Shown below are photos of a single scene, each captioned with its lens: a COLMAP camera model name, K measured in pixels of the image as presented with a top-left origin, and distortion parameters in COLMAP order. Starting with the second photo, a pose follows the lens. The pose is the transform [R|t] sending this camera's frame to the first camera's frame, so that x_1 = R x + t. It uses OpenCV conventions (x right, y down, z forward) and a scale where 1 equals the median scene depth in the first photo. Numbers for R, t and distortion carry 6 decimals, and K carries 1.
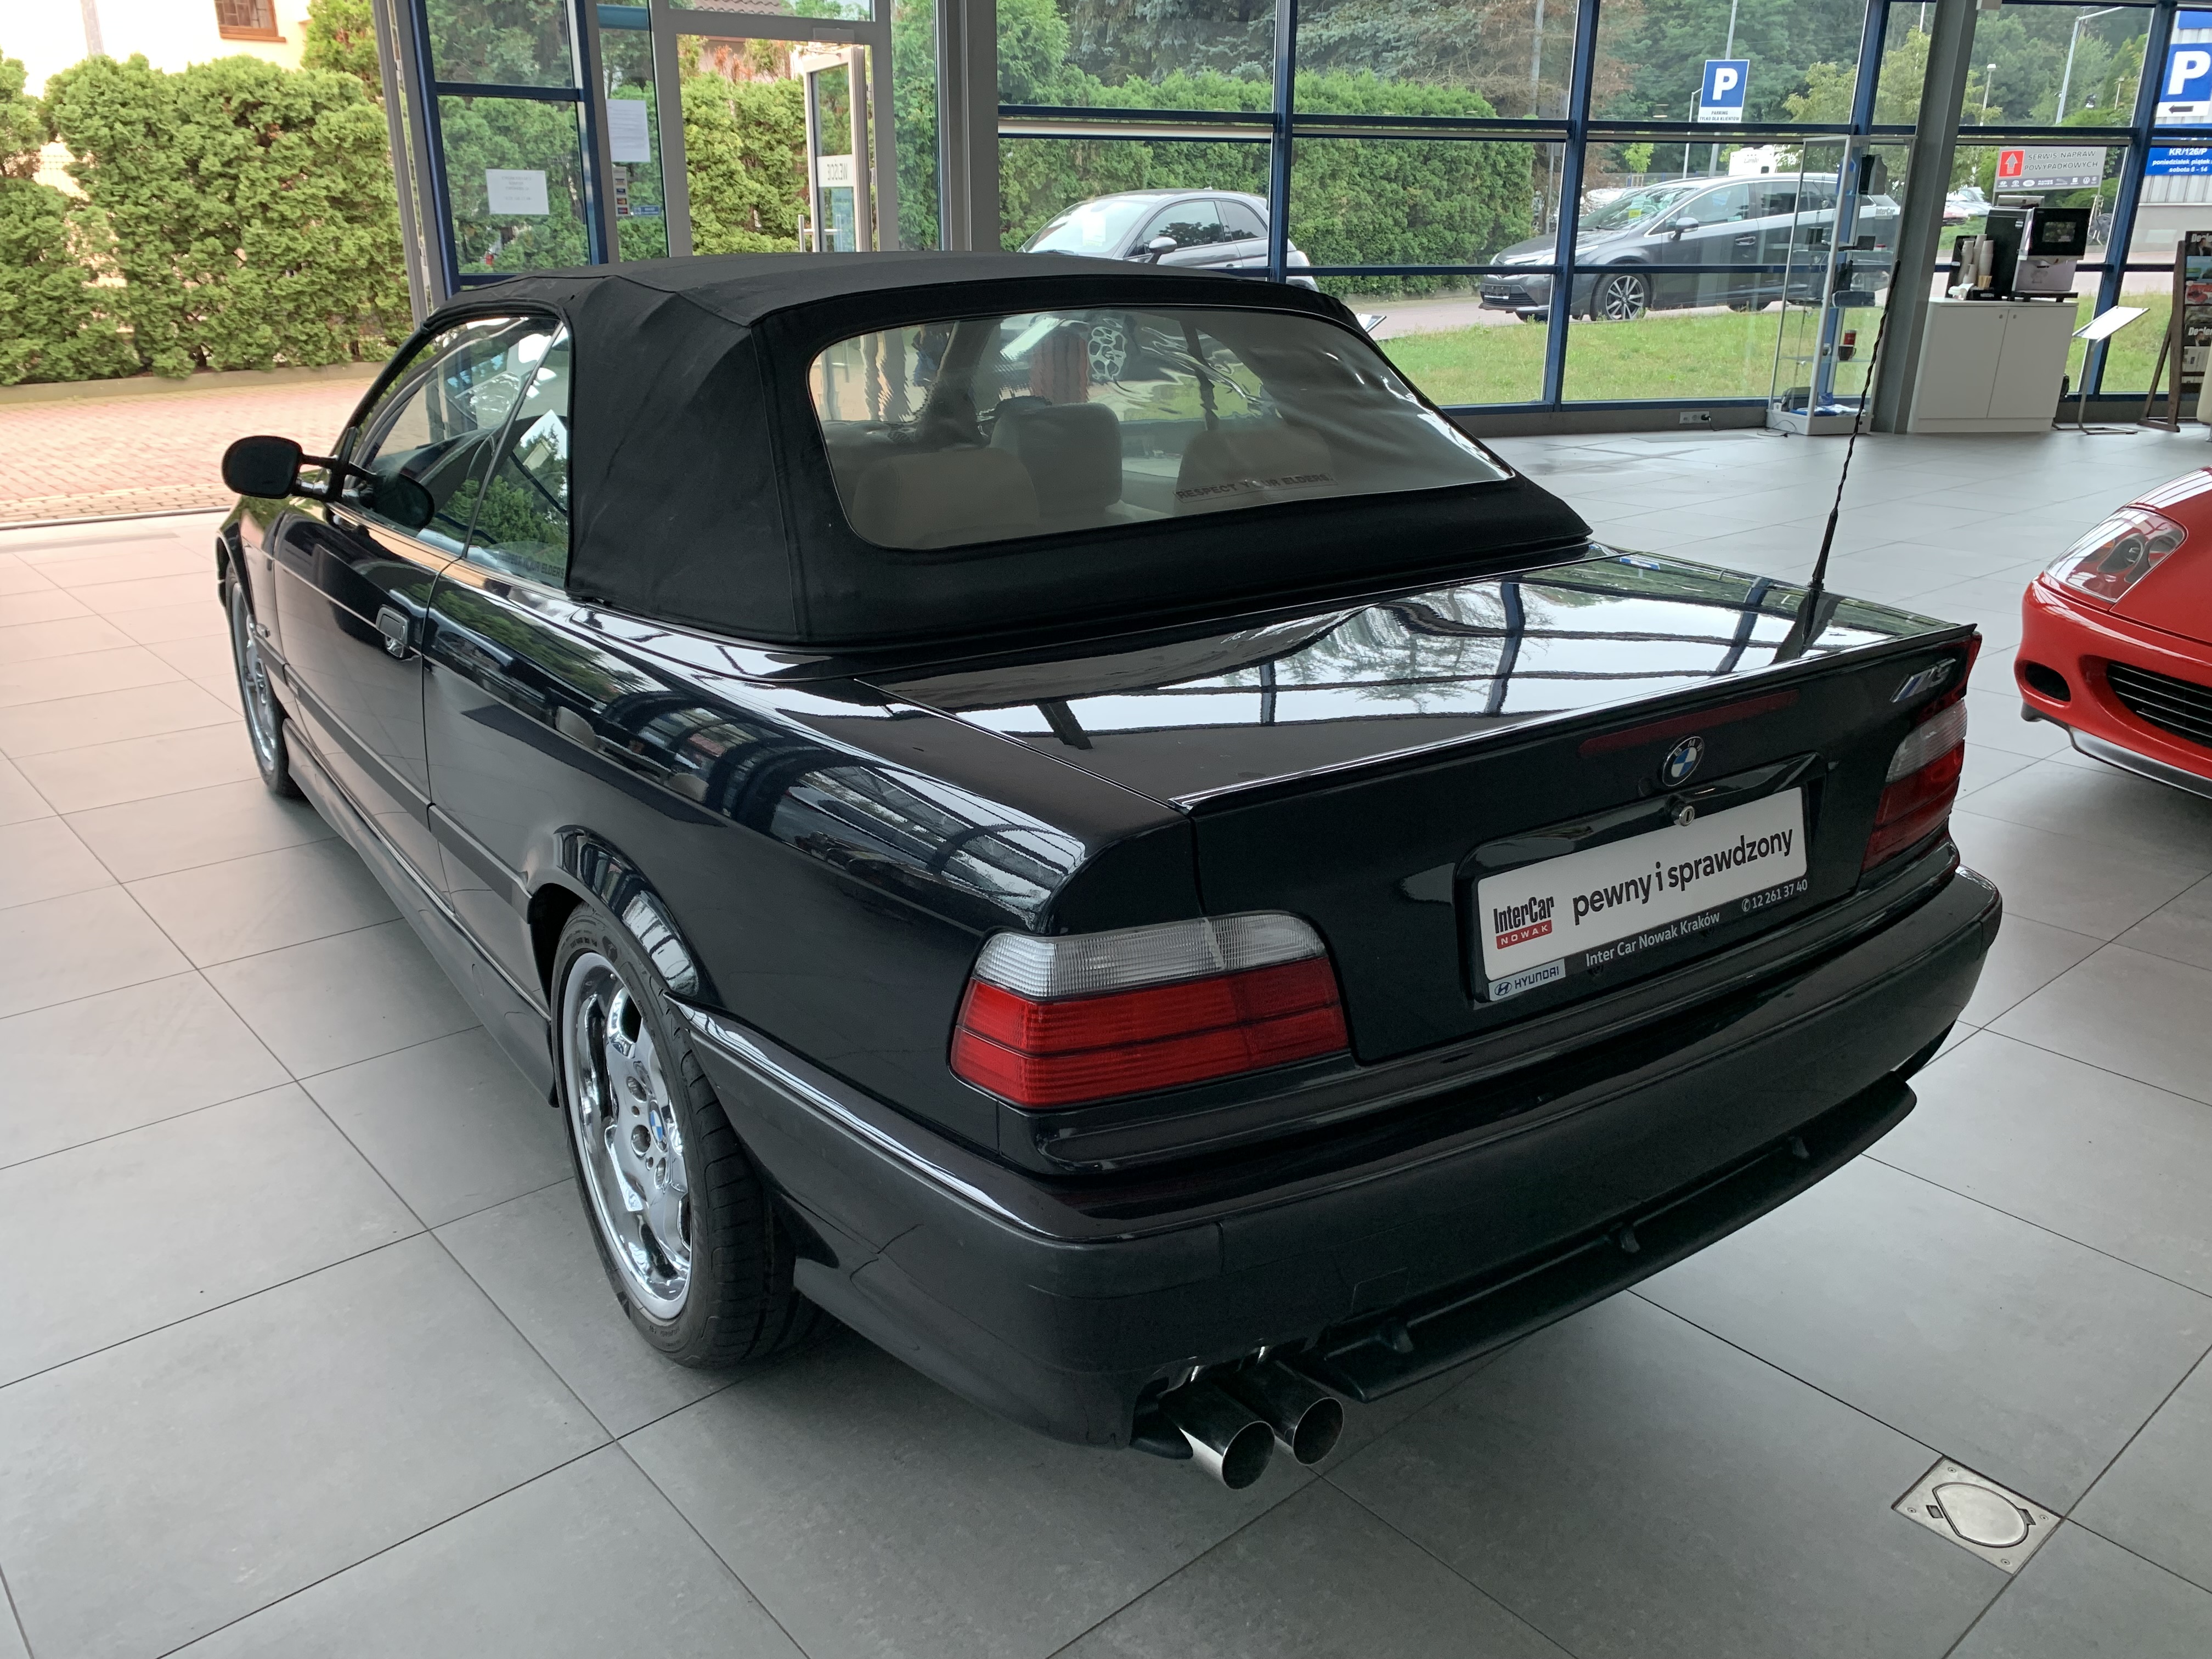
lens RADIAL K [[1680.0, 0, 1115.2], [0, 1680.0, 829.4], [0, 0, 1]] dist [0.005678, -0.006174]
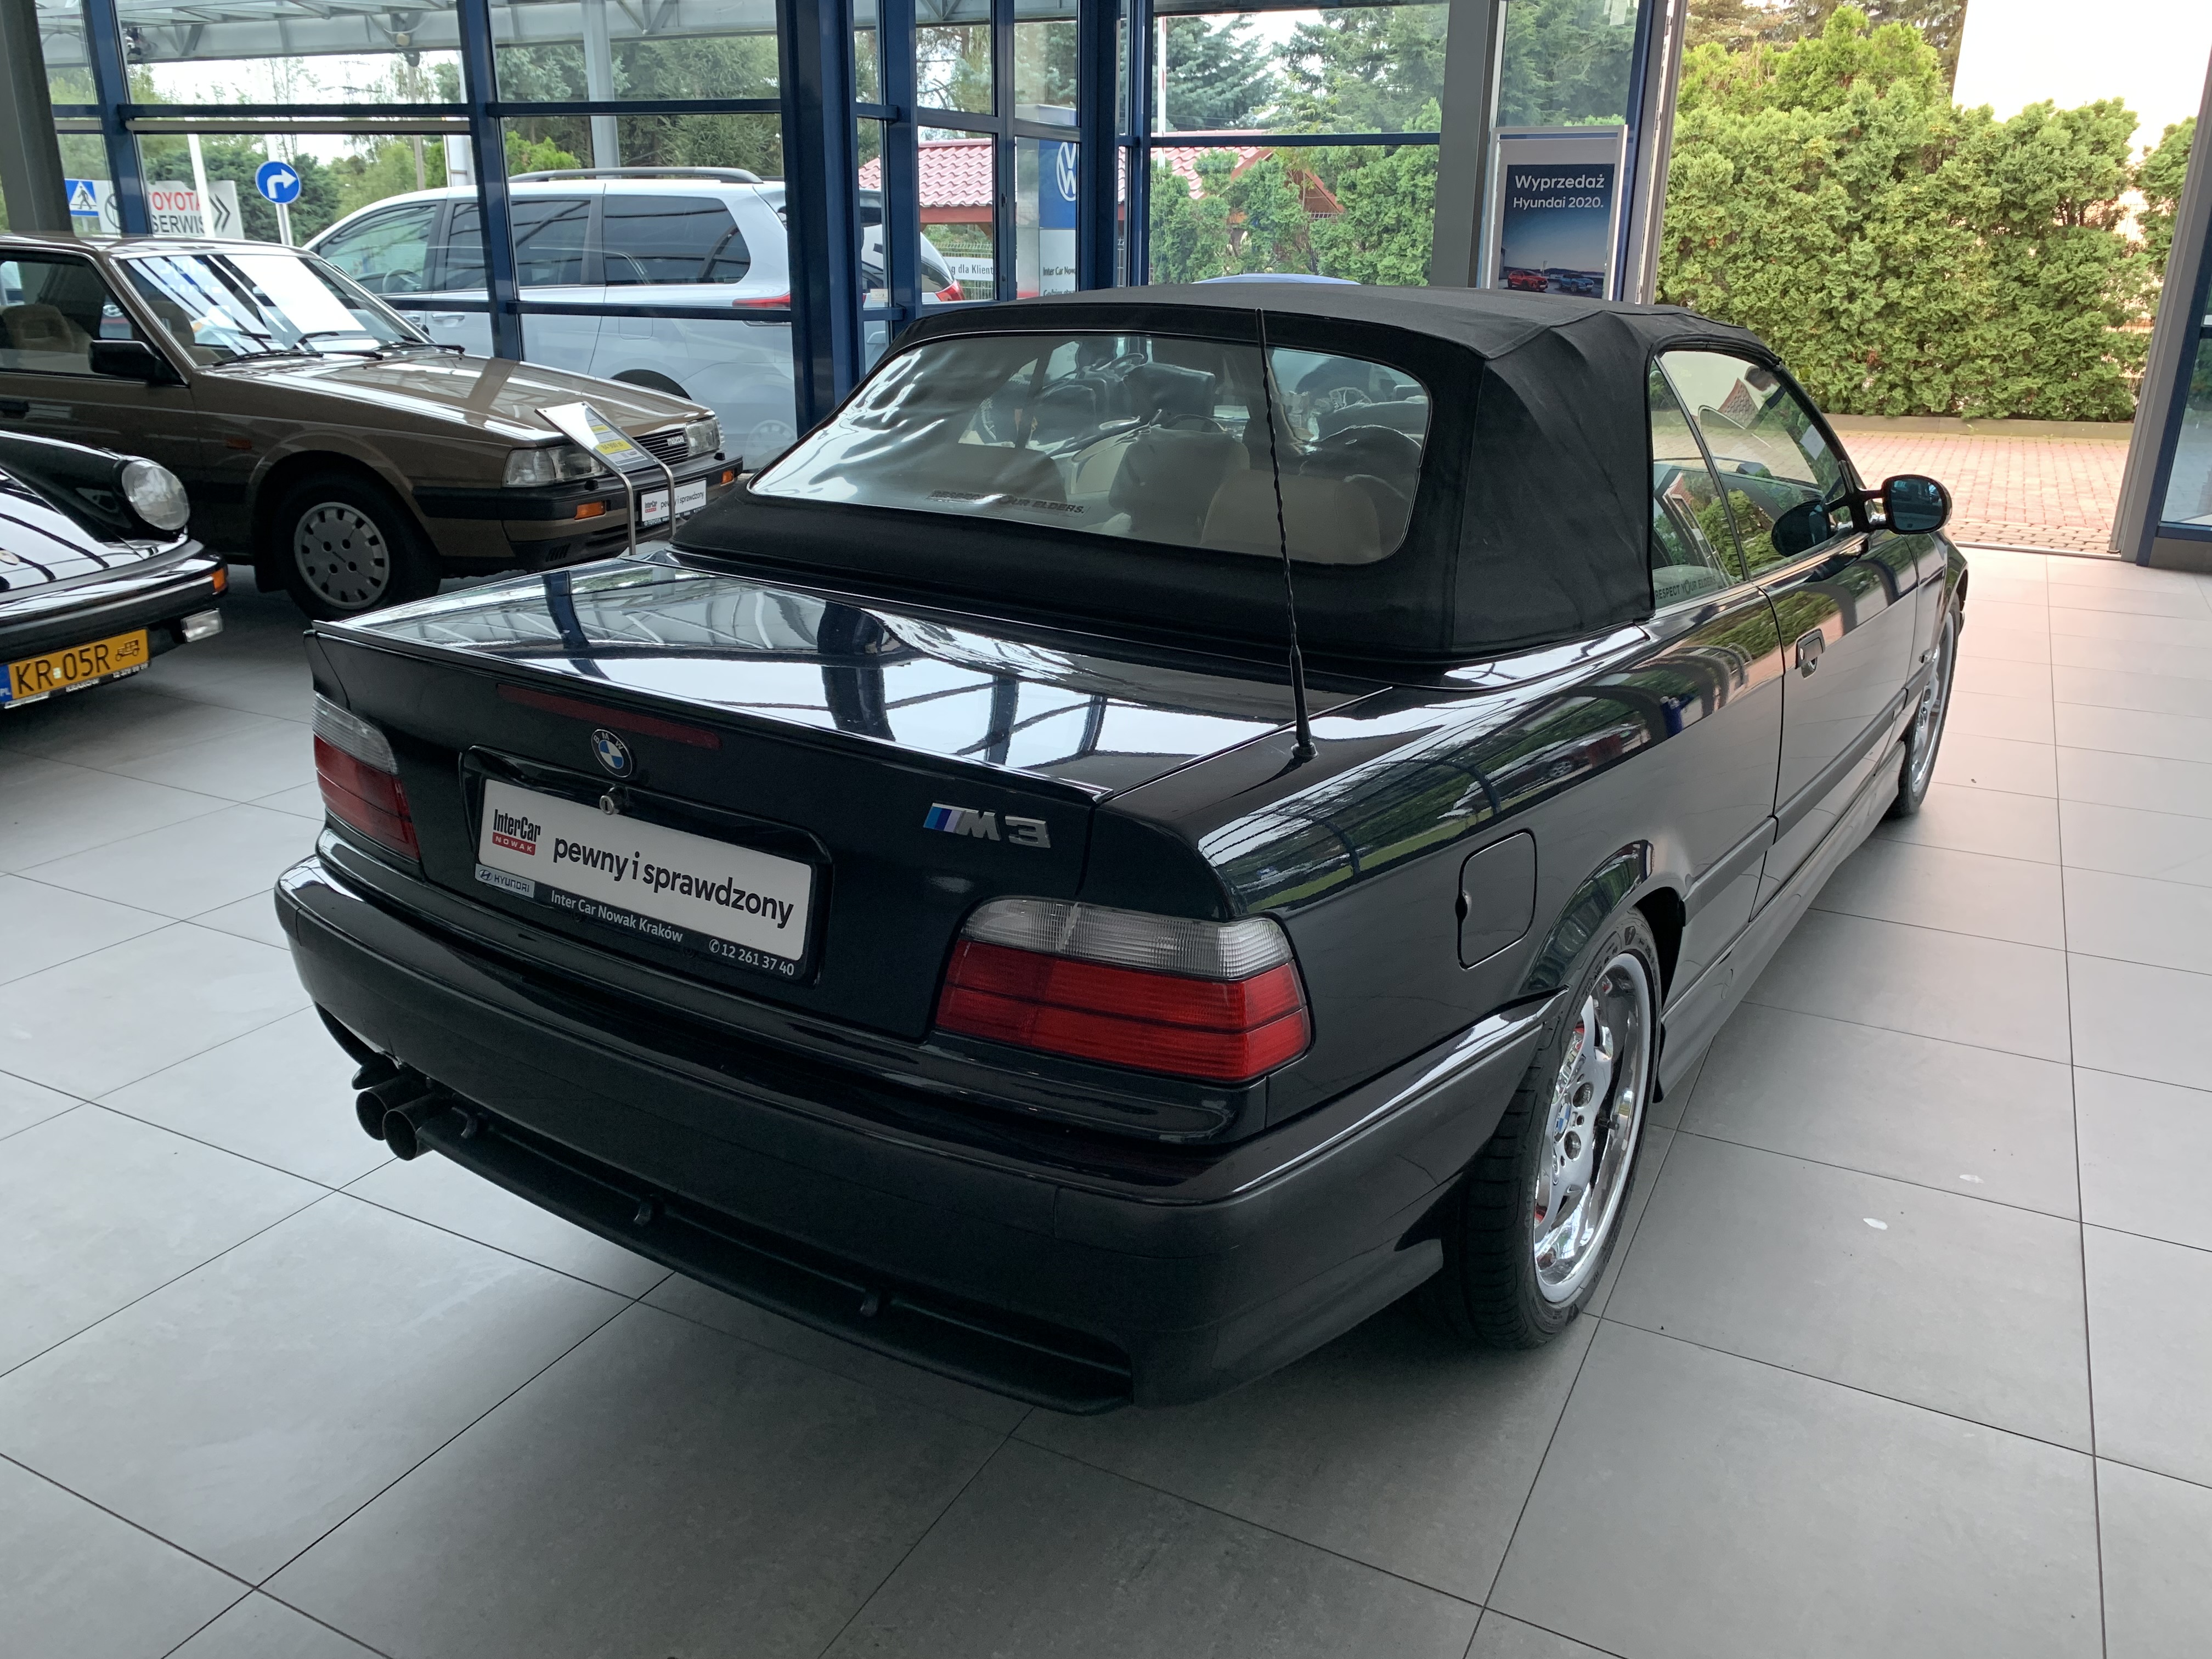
lens RADIAL K [[1680.0, 0, 1115.2], [0, 1680.0, 829.4], [0, 0, 1]] dist [0.005678, -0.006174]
pose [[0.376076, 0.301246, -0.876252, 1.268915], [-0.324233, 0.928673, 0.180111, -0.262214], [0.868009, 0.216374, 0.446926, 0.740610]]
